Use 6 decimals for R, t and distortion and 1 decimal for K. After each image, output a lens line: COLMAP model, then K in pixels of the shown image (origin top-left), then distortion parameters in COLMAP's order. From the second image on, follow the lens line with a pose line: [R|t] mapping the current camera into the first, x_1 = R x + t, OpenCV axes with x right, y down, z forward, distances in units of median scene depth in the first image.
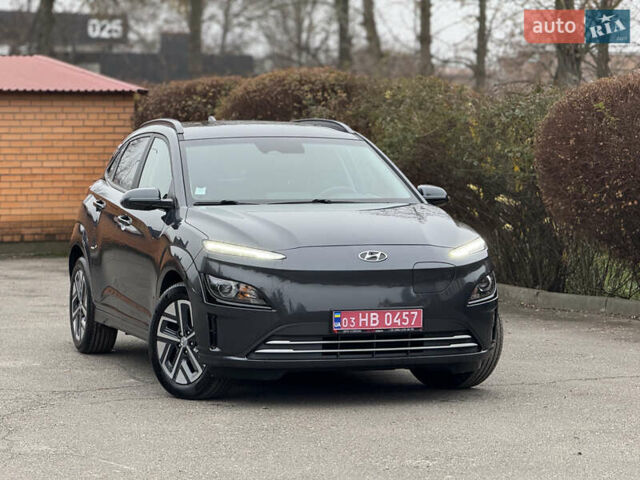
lens RADIAL K [[2266.4, 0, 319.5], [0, 2266.4, 254.3], [0, 0, 1]] dist [0.202634, 0.000000]
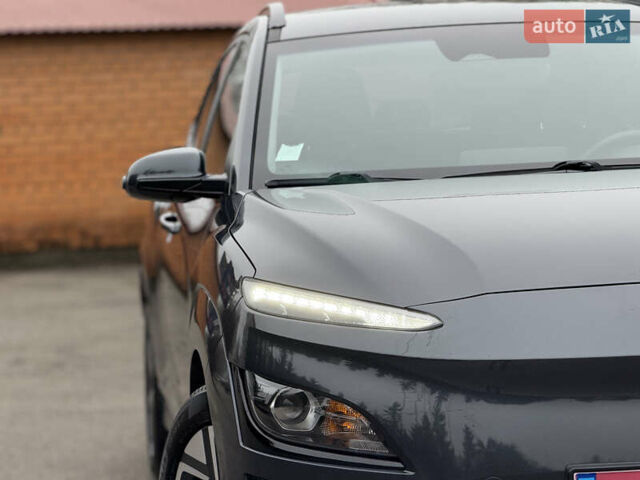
lens RADIAL K [[2266.4, 0, 319.6], [0, 2266.4, 241.7], [0, 0, 1]] dist [0.202634, 0.000000]
pose [[0.981540, -0.031221, -0.188692, 0.033808], [0.032717, 0.999453, 0.004817, -0.013679], [0.188438, -0.010902, 0.982025, 0.607716]]
